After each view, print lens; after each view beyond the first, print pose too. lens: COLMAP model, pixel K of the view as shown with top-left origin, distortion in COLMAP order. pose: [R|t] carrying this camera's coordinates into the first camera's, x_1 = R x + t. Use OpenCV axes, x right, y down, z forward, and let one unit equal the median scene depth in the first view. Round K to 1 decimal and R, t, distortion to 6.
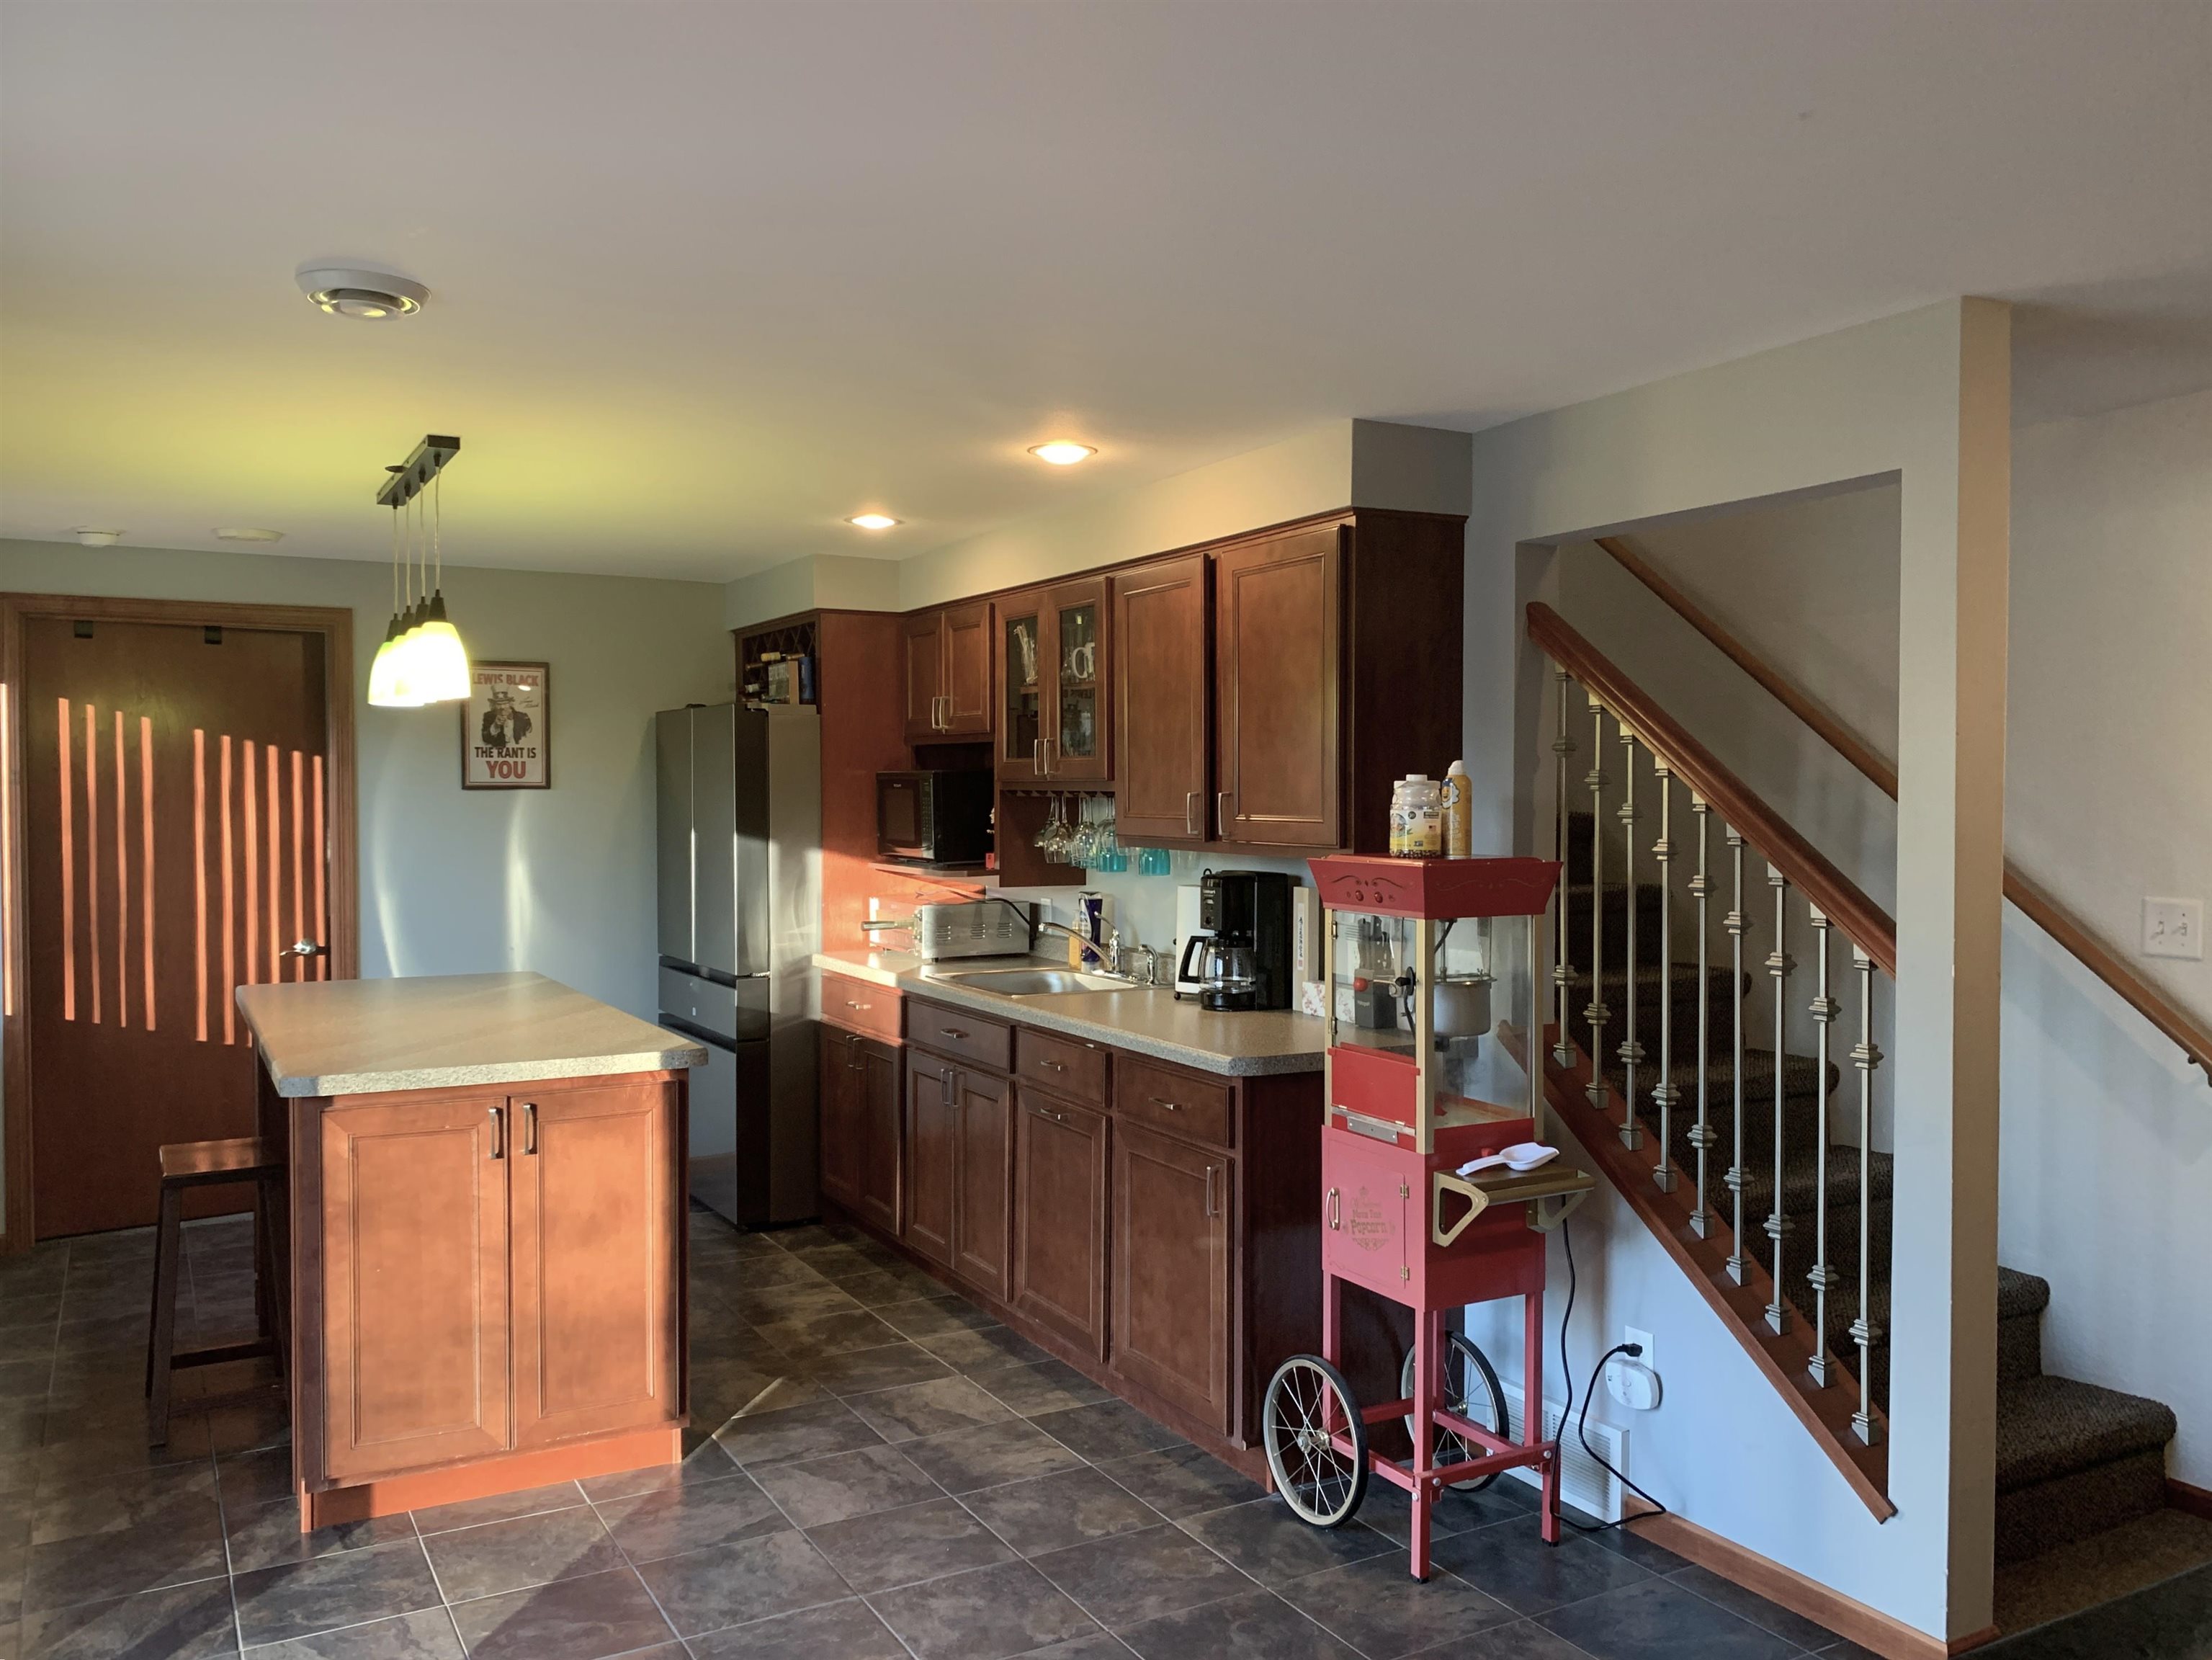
lens RADIAL K [[1783.7, 0, 1182.4], [0, 1783.7, 816.9], [0, 0, 1]] dist [0.041986, -0.081282]
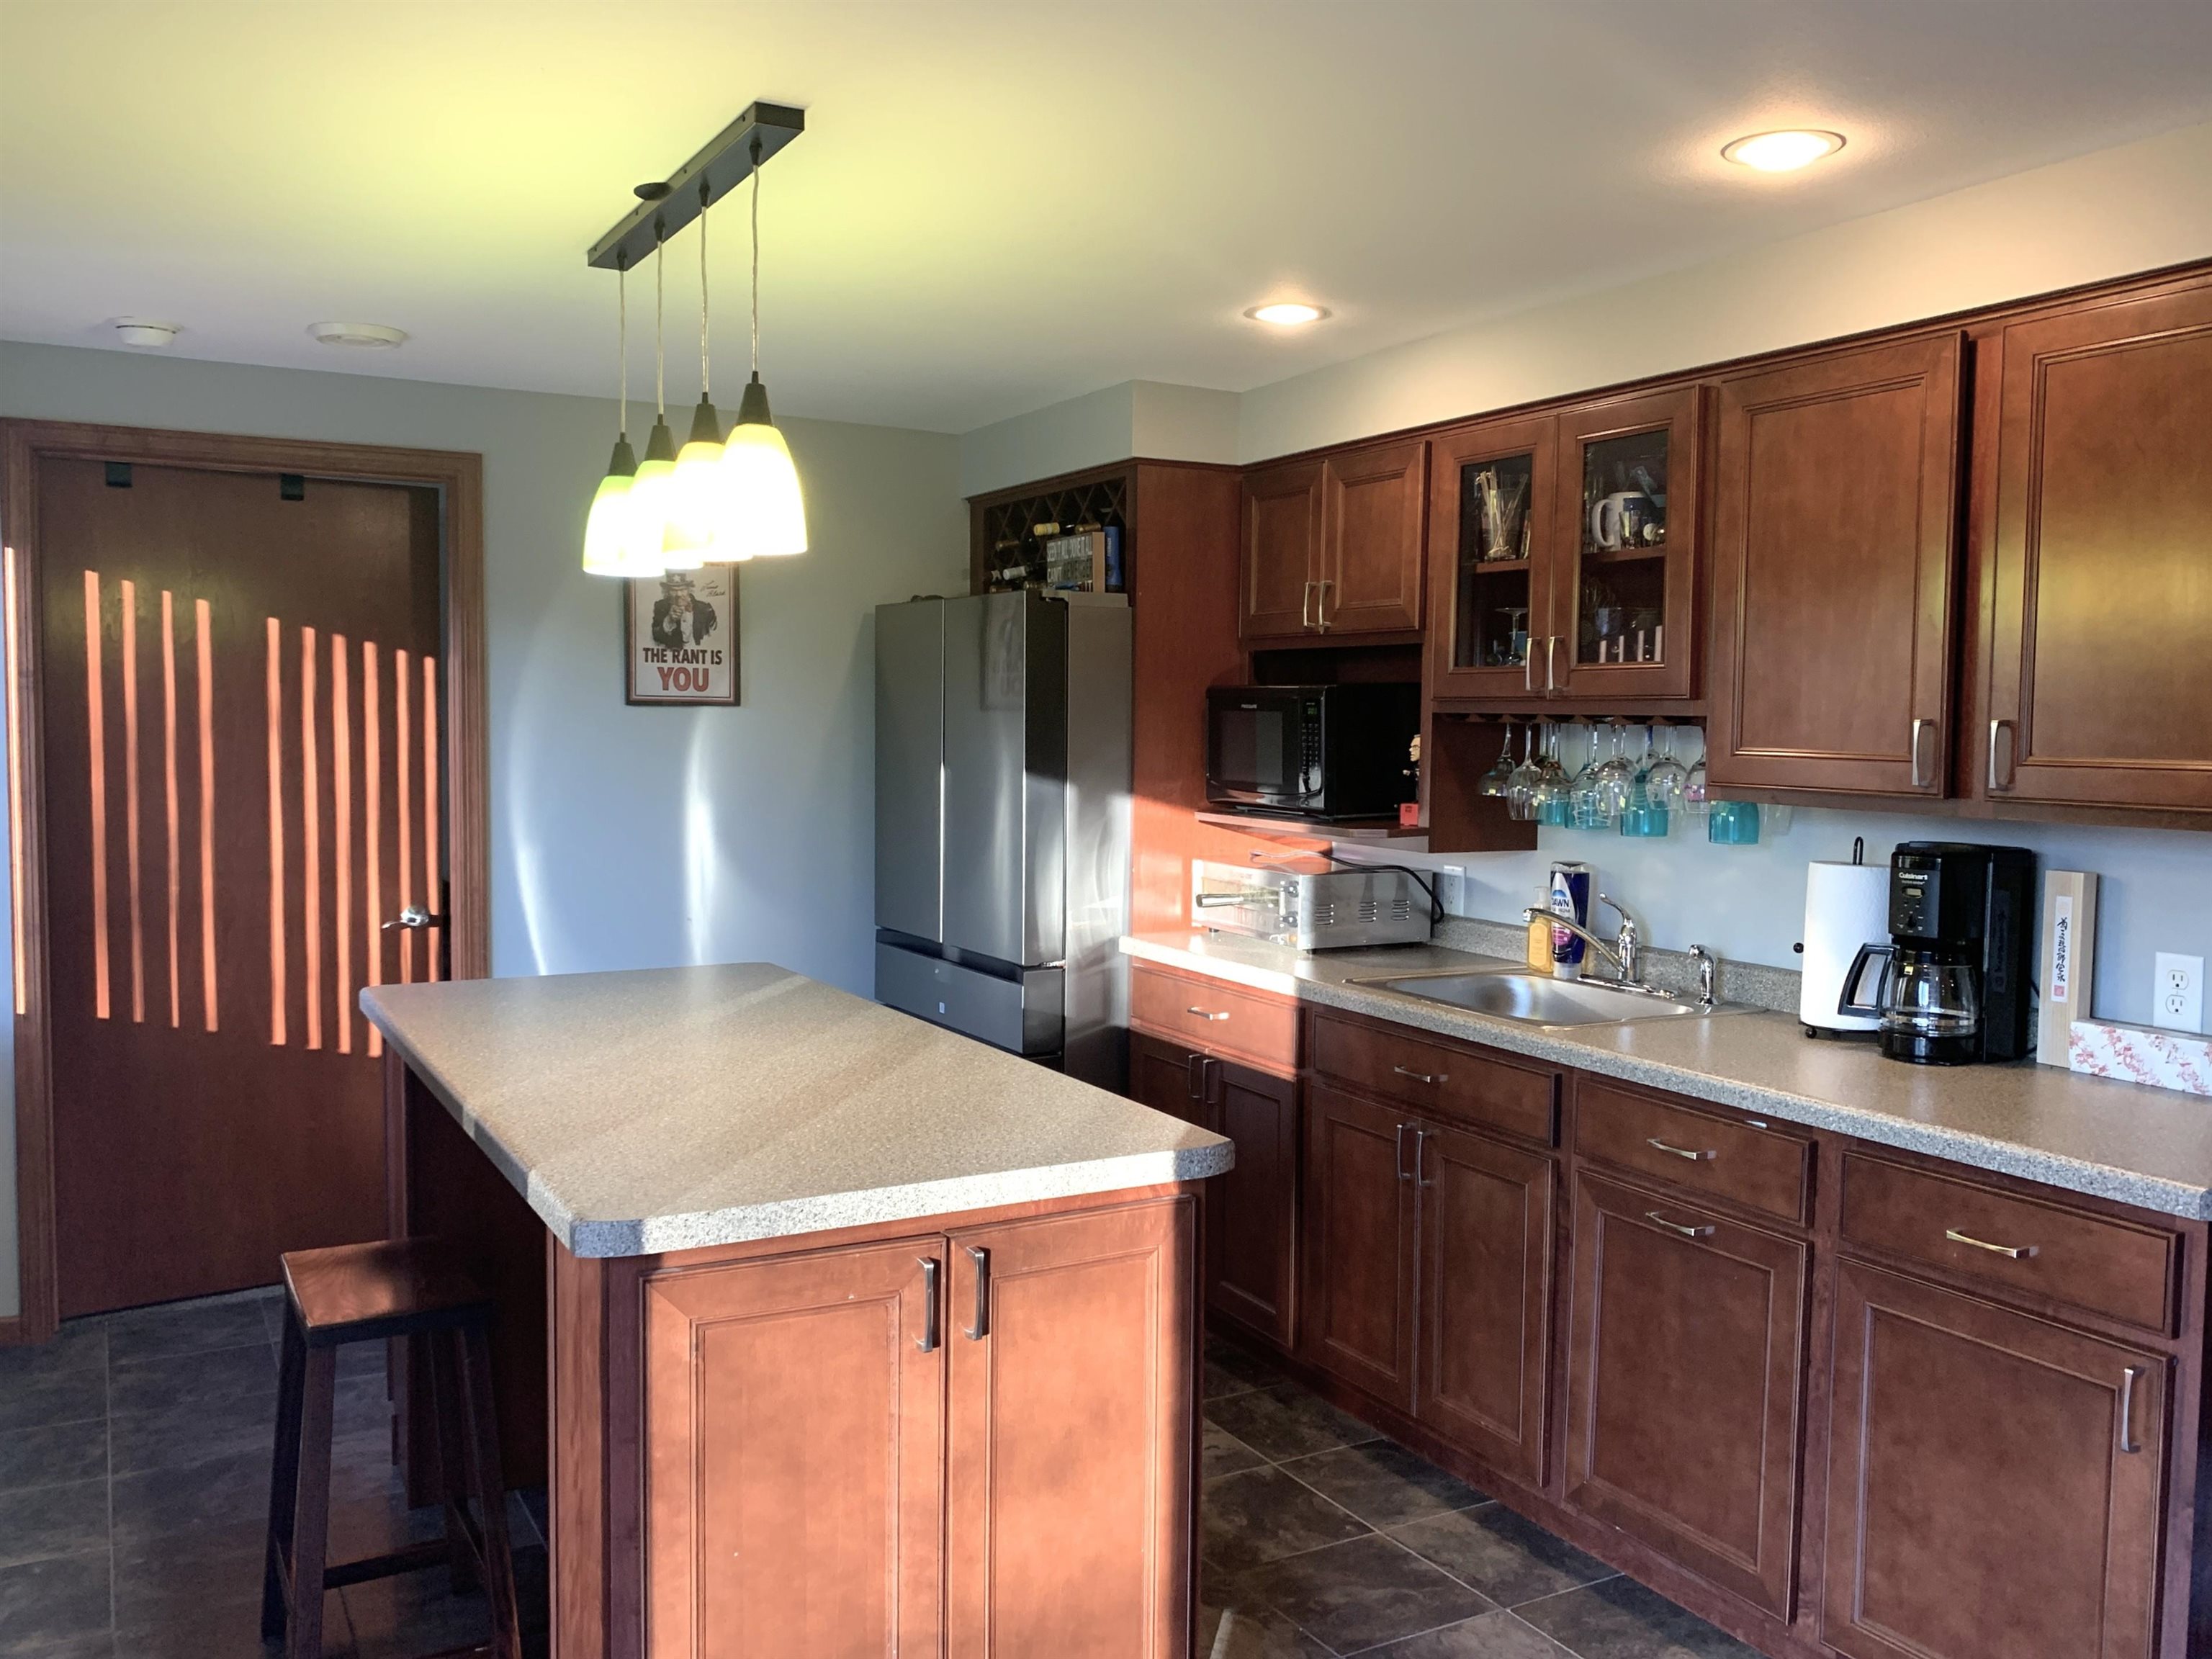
lens RADIAL K [[1783.4, 0, 1125.5], [0, 1783.4, 813.7], [0, 0, 1]] dist [0.041986, -0.081282]
pose [[0.999924, 0.010962, -0.005562, -0.226552], [-0.010738, 0.999187, 0.038858, -0.001889], [0.005983, -0.038795, 0.999229, 0.311150]]
